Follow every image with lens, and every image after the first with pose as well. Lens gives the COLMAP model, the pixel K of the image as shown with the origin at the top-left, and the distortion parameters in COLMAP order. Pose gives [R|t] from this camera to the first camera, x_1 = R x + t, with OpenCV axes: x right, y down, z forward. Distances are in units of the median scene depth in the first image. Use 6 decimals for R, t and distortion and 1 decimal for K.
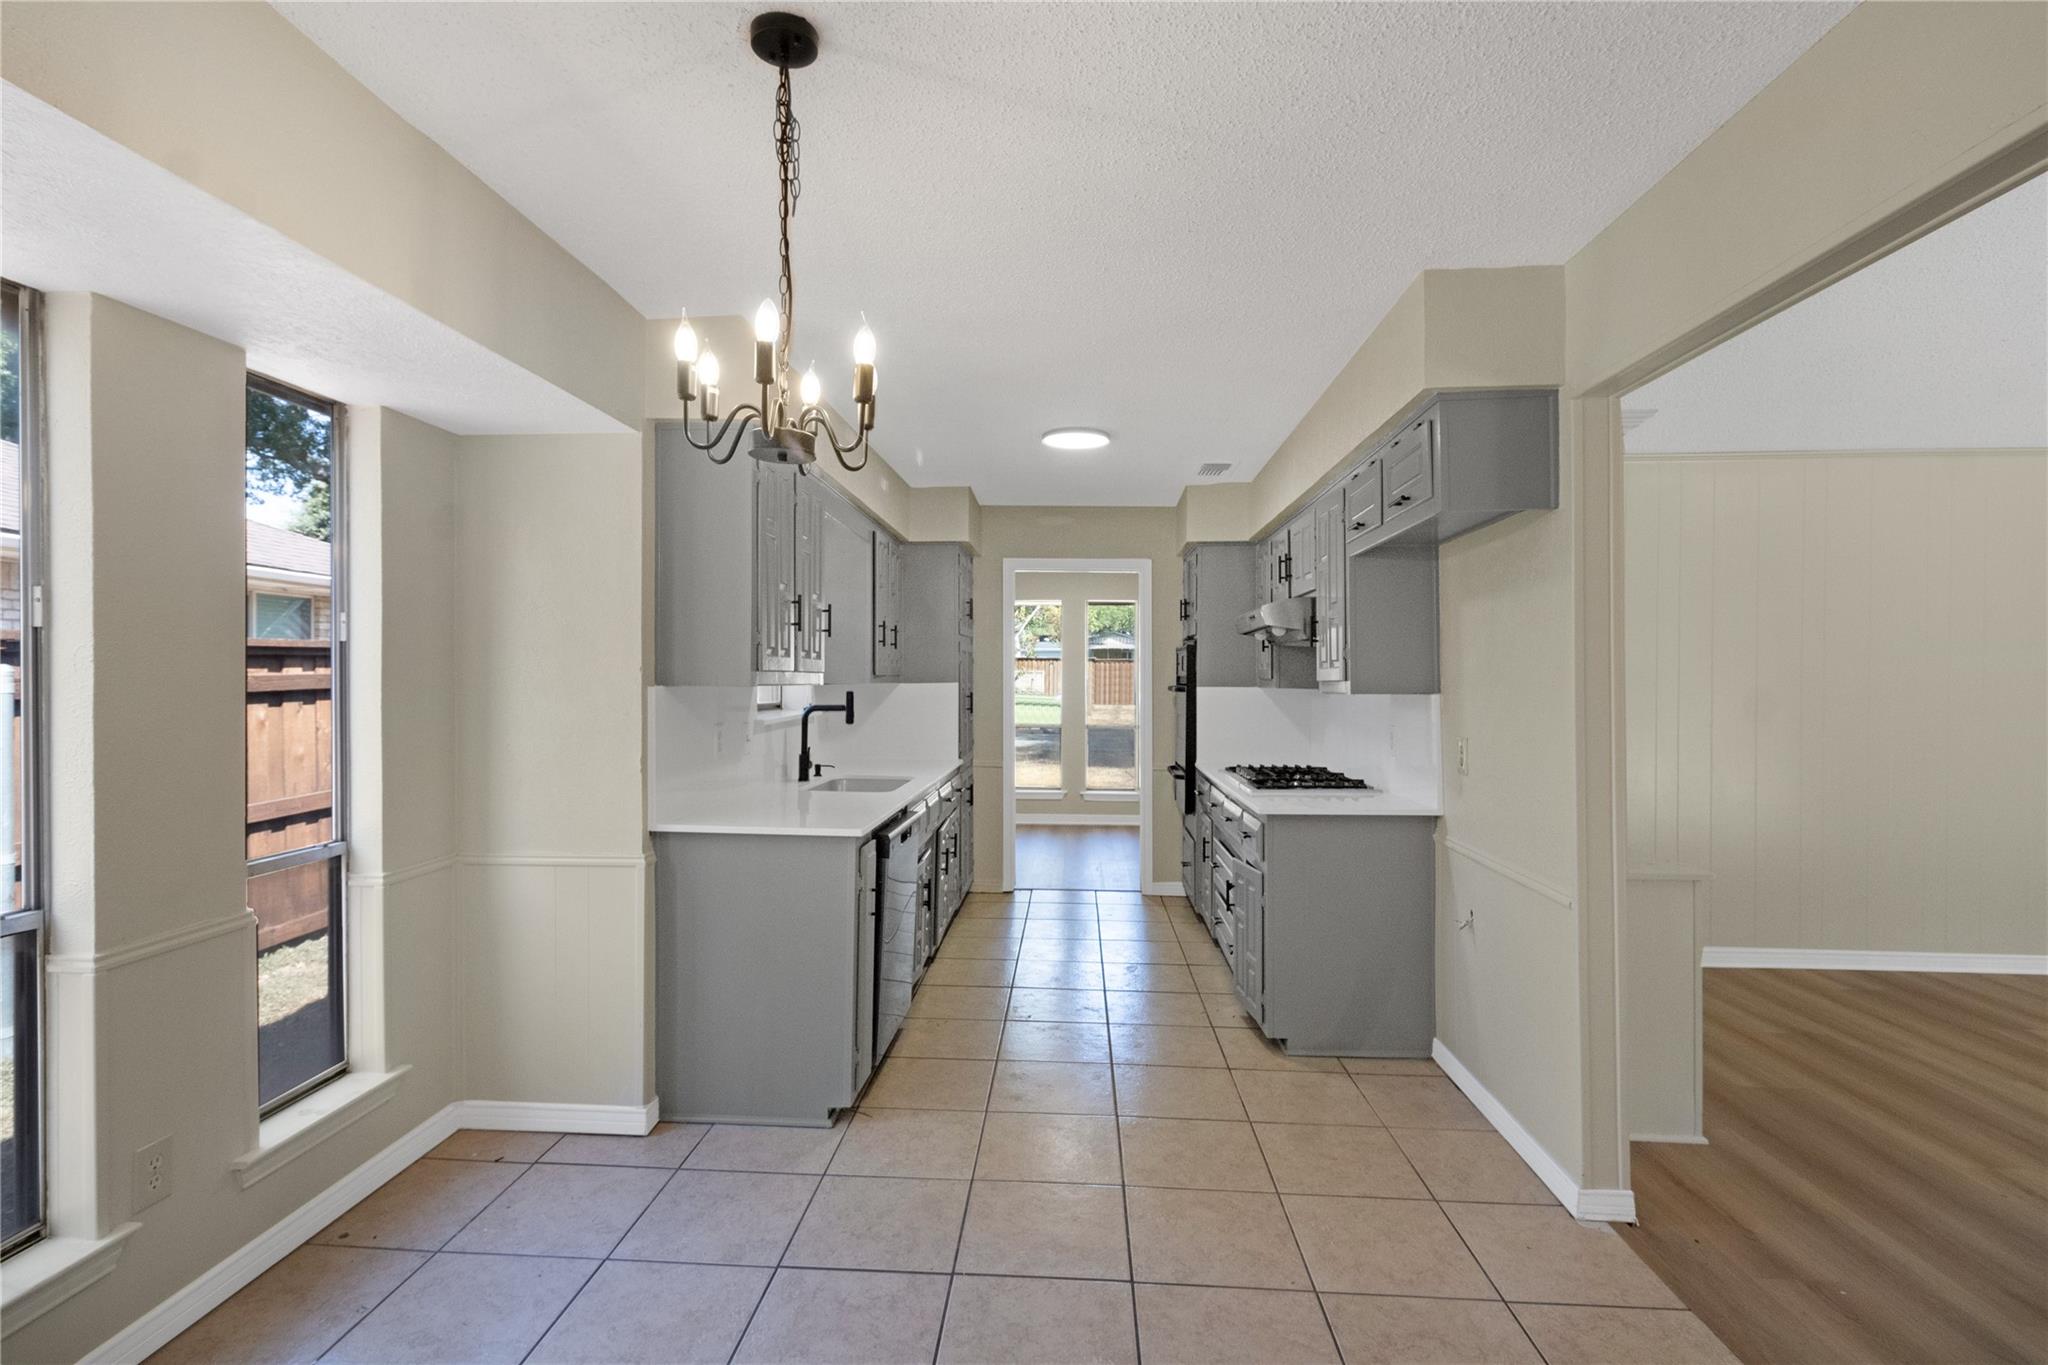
lens RADIAL K [[958.3, 0, 1009.2], [0, 958.3, 678.3], [0, 0, 1]] dist [0.004134, 0.000338]
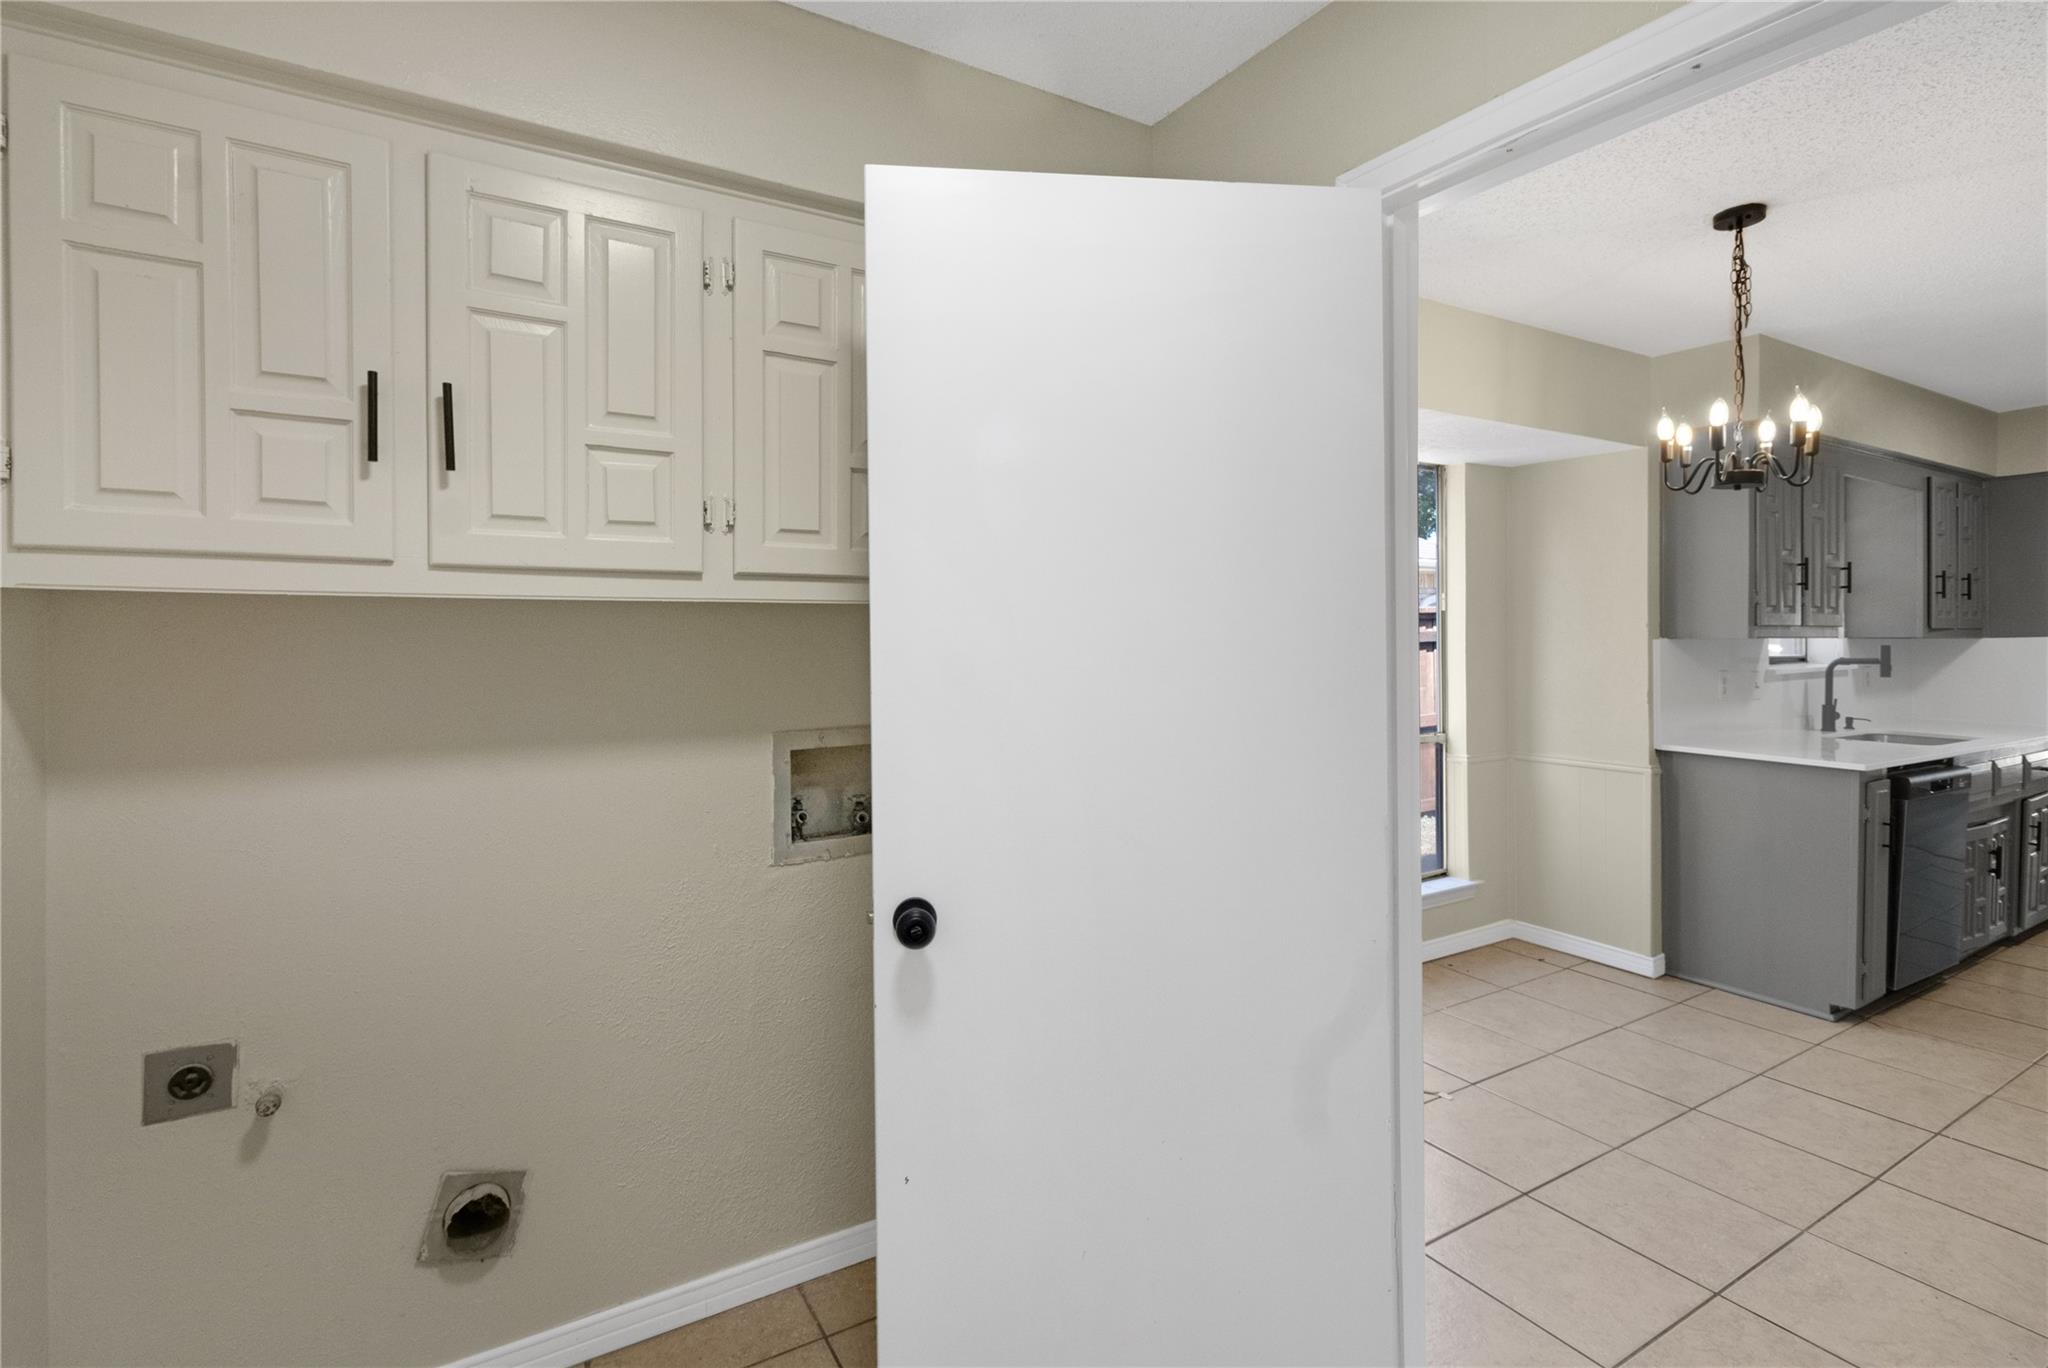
lens RADIAL K [[965.4, 0, 1021.1], [0, 965.4, 636.8], [0, 0, 1]] dist [0.003854, 0.000714]
pose [[0.573310, -0.001601, -0.819337, 0.171408], [0.002943, 0.999996, 0.000105, 0.002884], [0.819333, -0.002472, 0.573312, -0.379566]]
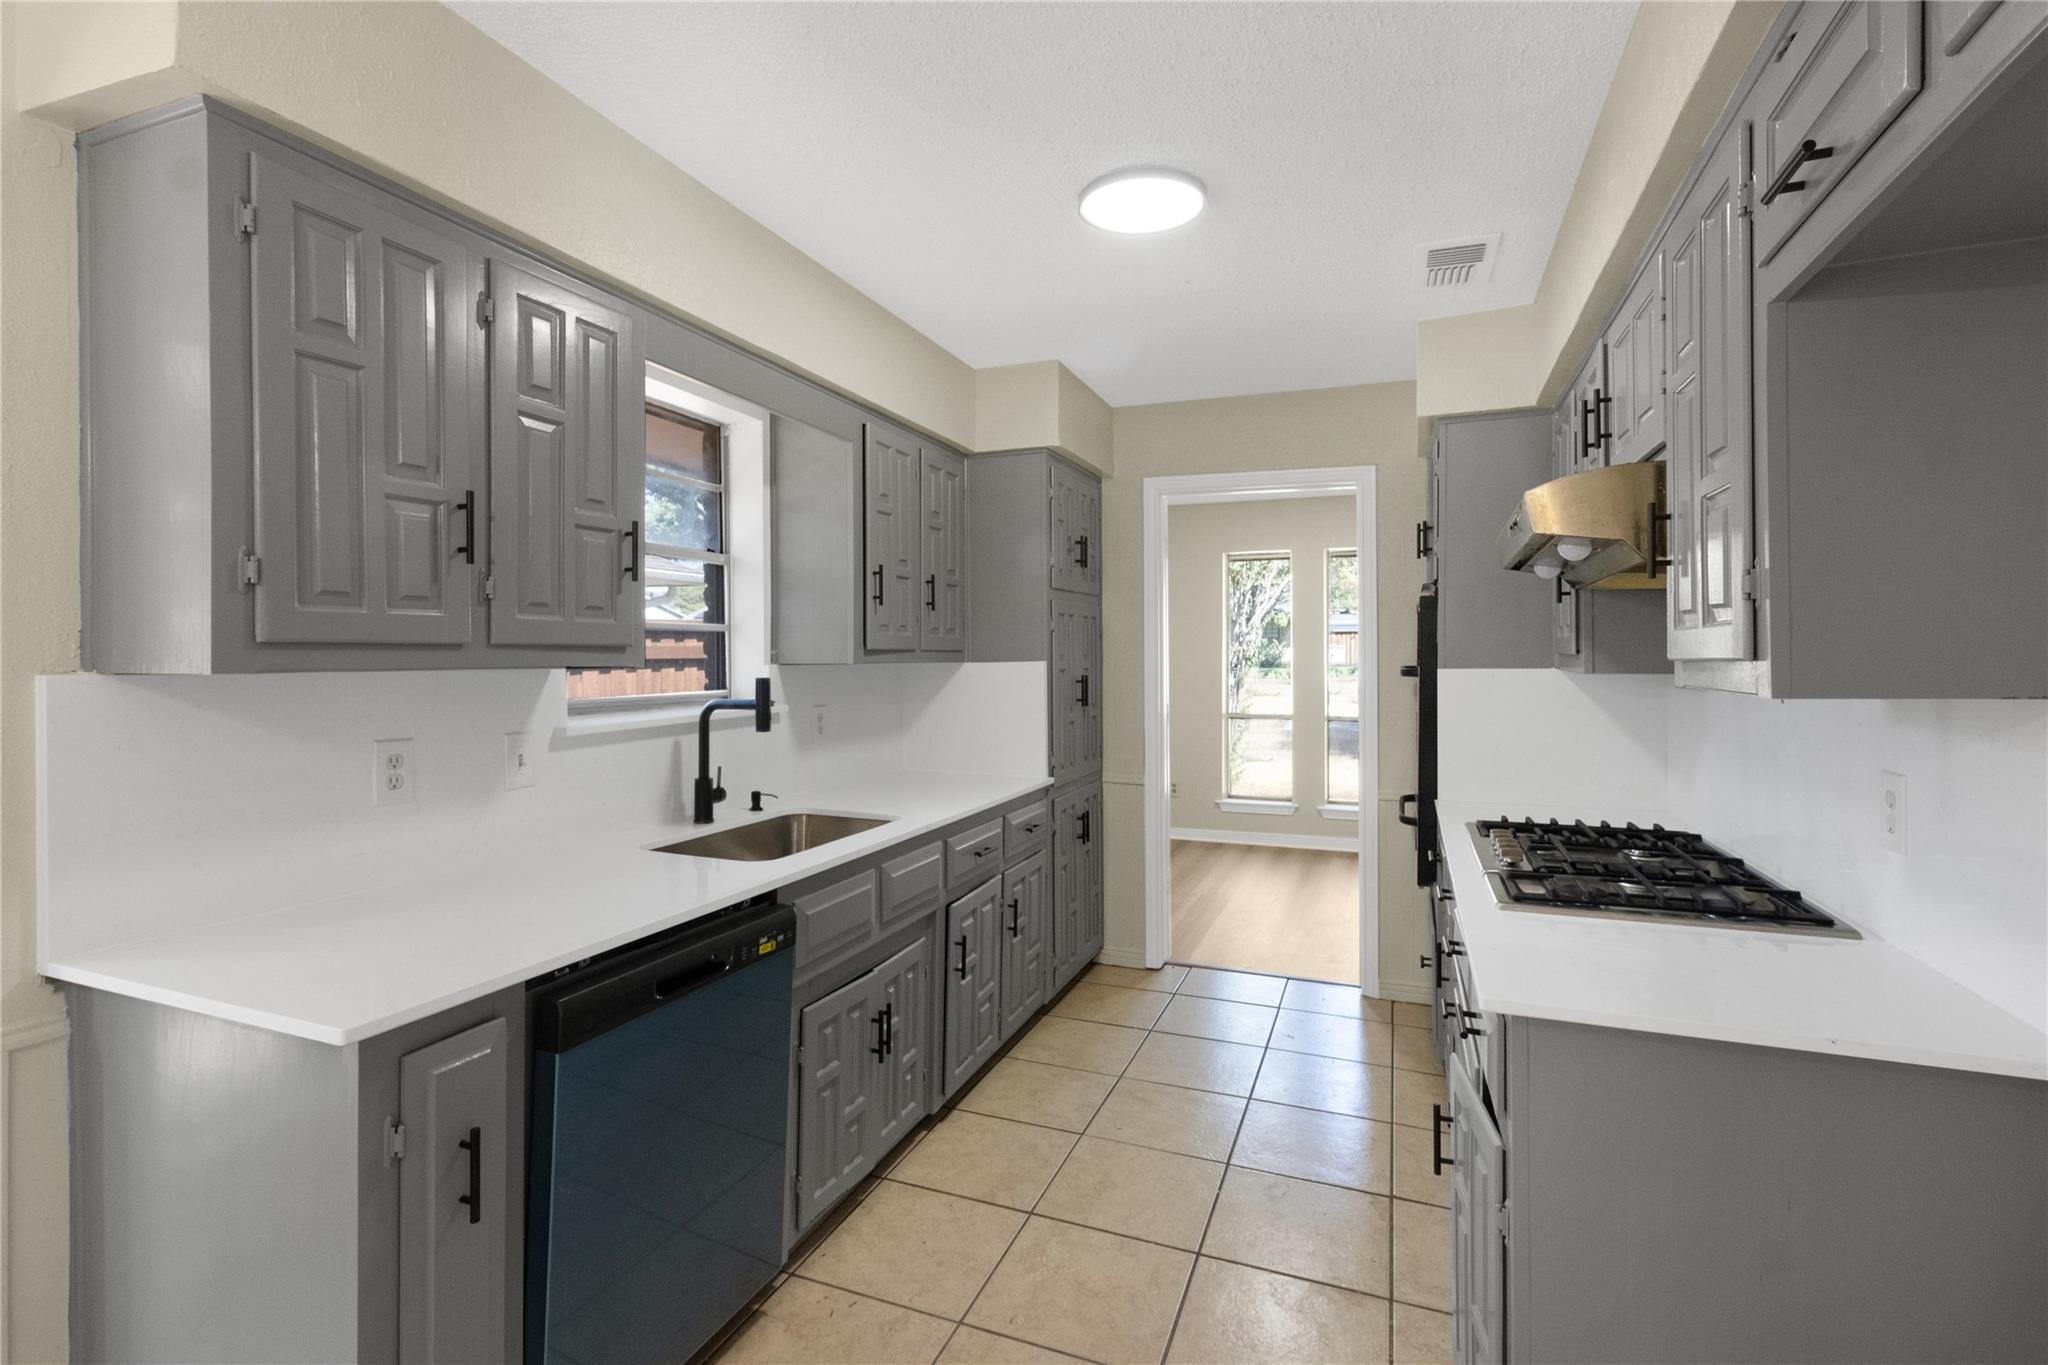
lens RADIAL K [[945.4, 0, 1016.3], [0, 945.4, 657.1], [0, 0, 1]] dist [0.003419, -0.000050]
pose [[0.952117, -0.002562, -0.305722, 0.193955], [0.003486, 0.999991, 0.002478, -0.000038], [0.305713, -0.003425, 0.952118, 0.571077]]
